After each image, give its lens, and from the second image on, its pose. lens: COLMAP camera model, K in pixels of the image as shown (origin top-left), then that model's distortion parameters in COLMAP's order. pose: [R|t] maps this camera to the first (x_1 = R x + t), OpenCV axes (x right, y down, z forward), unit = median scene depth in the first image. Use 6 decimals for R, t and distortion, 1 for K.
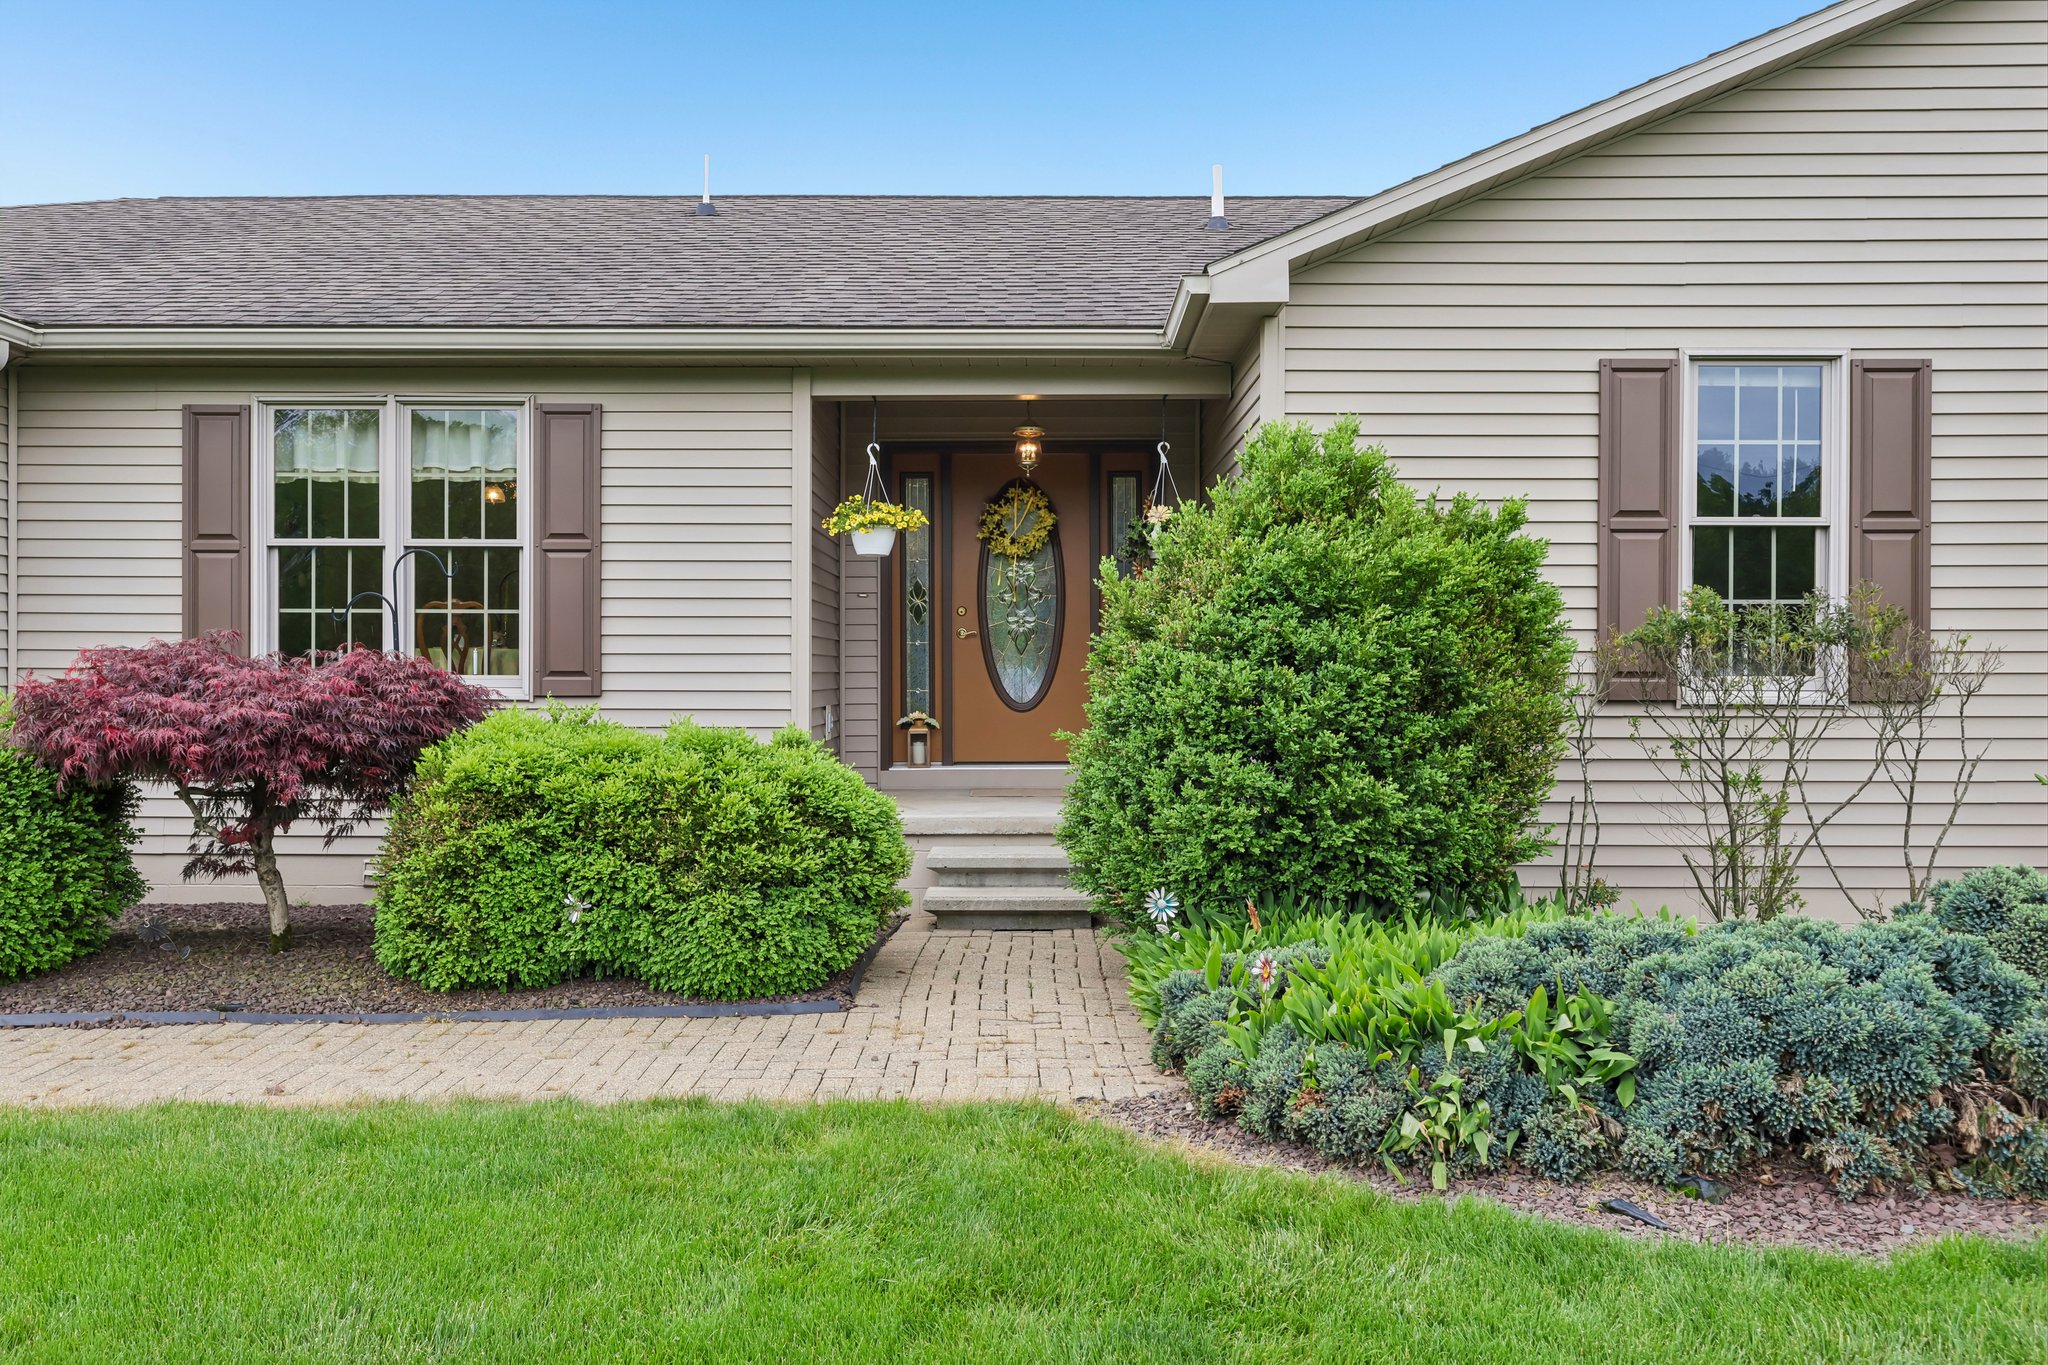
lens RADIAL K [[1686.0, 0, 1018.2], [0, 1686.0, 680.9], [0, 0, 1]] dist [-0.003884, 0.005406]
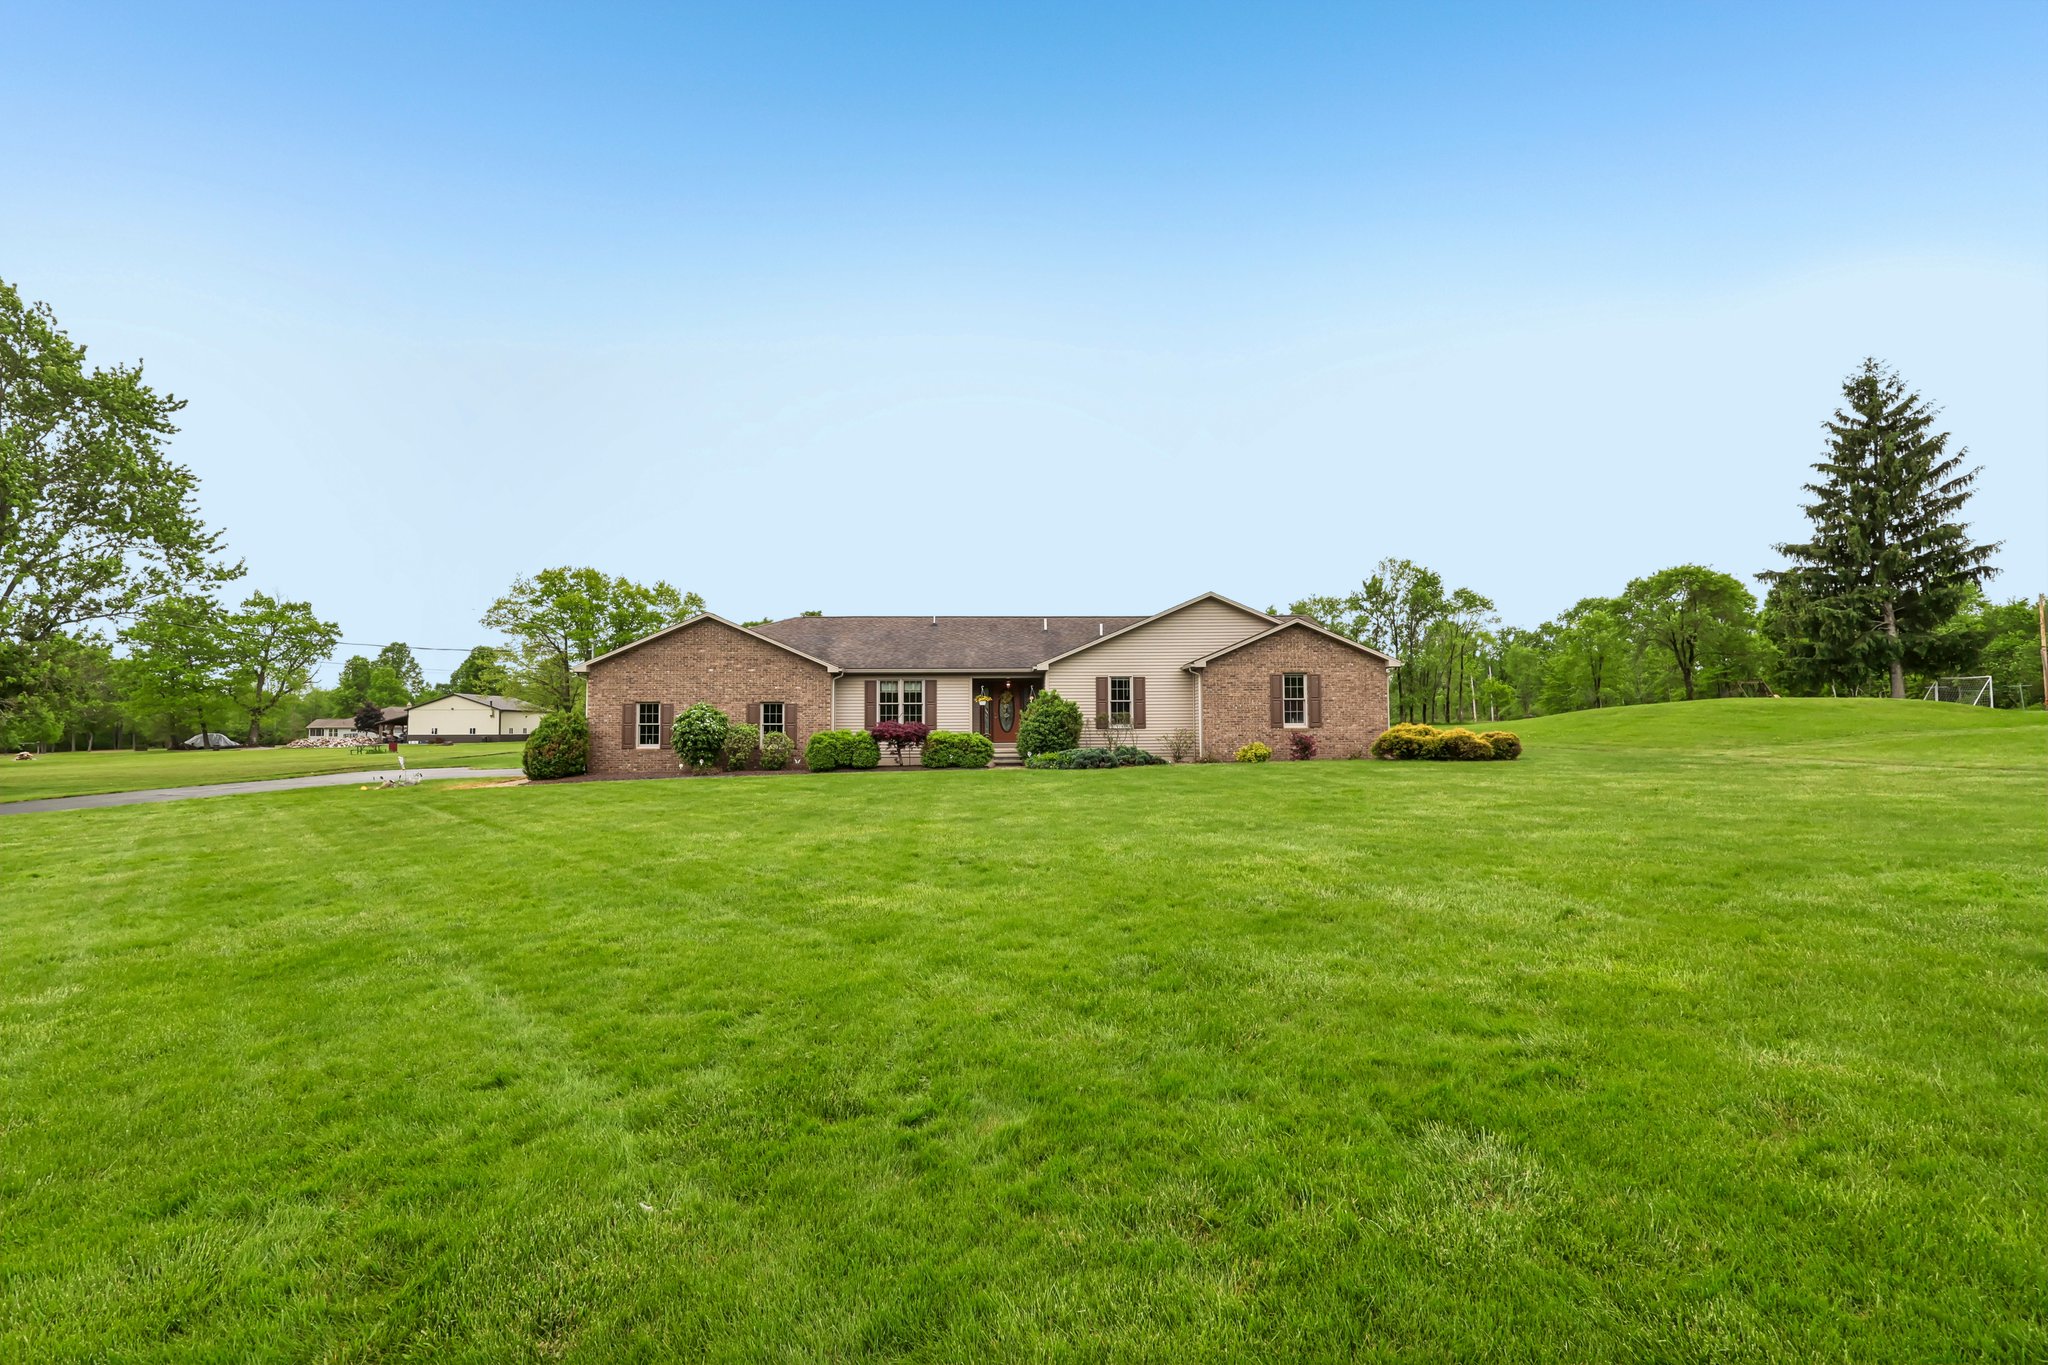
lens RADIAL K [[952.7, 0, 1019.4], [0, 952.7, 673.6], [0, 0, 1]] dist [0.000297, 0.001837]
pose [[0.998736, -0.005225, 0.049981, -0.122155], [0.008370, 0.997984, -0.062915, 0.026429], [-0.049552, 0.063253, 0.996767, -2.318366]]
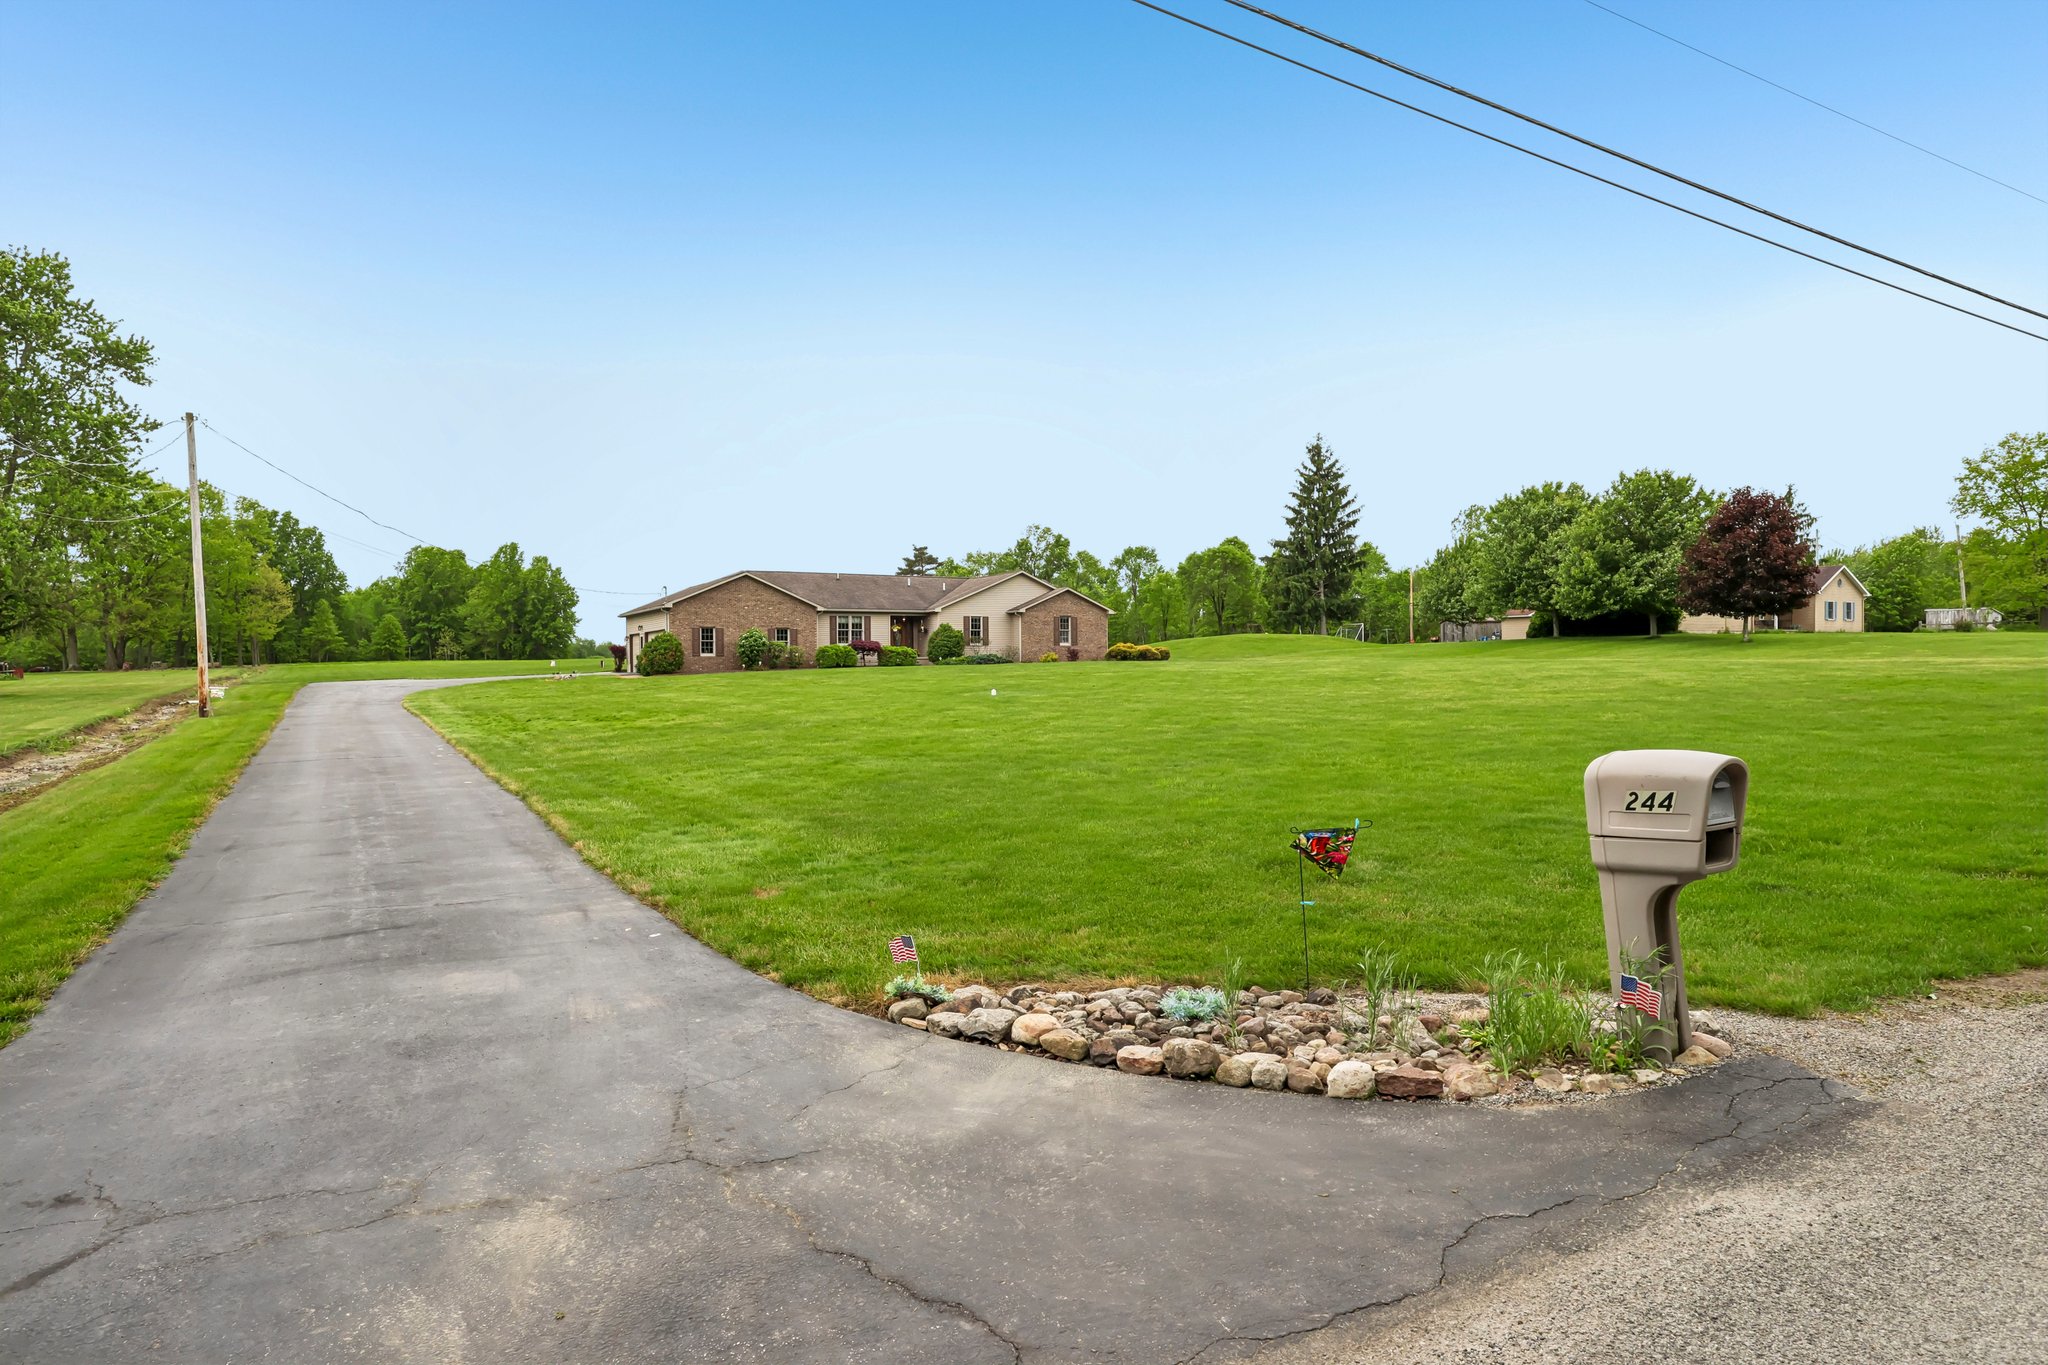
lens RADIAL K [[1168.4, 0, 1023.0], [0, 1168.4, 675.4], [0, 0, 1]] dist [0.021322, -0.000241]
pose [[0.868745, -0.012823, 0.495094, -2.846012], [0.012770, 0.999912, 0.003490, 0.171491], [-0.495095, 0.003290, 0.868832, -5.364695]]
